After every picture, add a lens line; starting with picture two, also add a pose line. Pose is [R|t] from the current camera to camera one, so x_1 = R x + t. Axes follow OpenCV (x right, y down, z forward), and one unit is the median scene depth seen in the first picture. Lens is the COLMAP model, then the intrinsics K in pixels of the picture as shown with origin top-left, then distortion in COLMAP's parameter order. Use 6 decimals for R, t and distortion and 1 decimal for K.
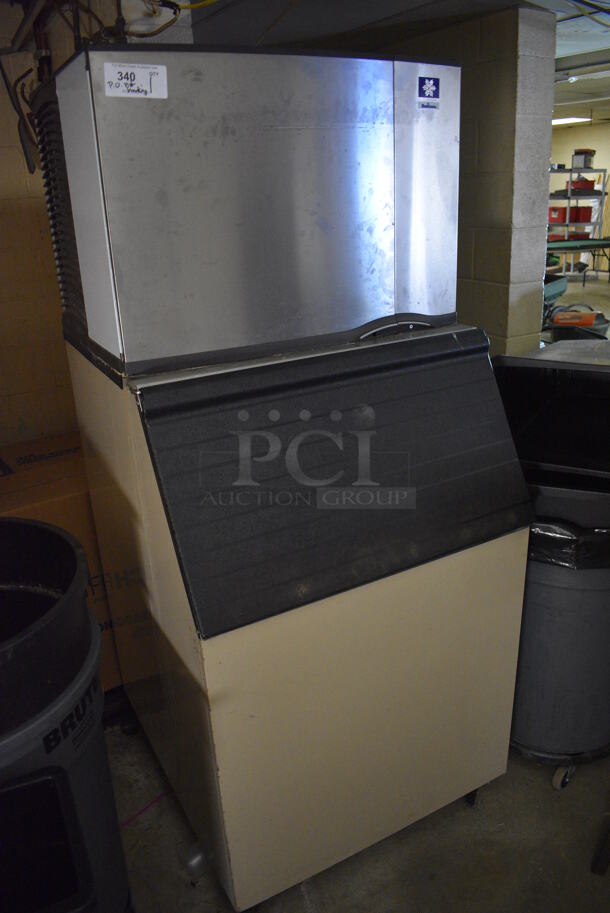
lens RADIAL K [[683.3, 0, 308.0], [0, 683.3, 455.1], [0, 0, 1]] dist [-0.108519, 0.014802]
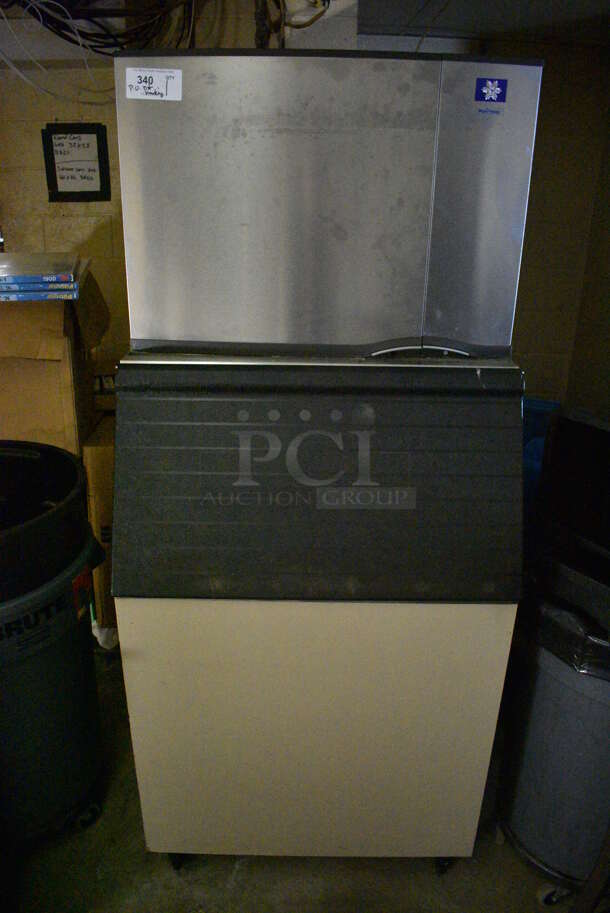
lens RADIAL K [[683.3, 0, 307.8], [0, 683.3, 455.2], [0, 0, 1]] dist [-0.108519, 0.014802]
pose [[0.876481, 0.242238, -0.416056, 0.454238], [-0.228348, 0.969975, 0.083696, -0.101235], [0.423838, 0.021648, 0.905479, 0.112001]]
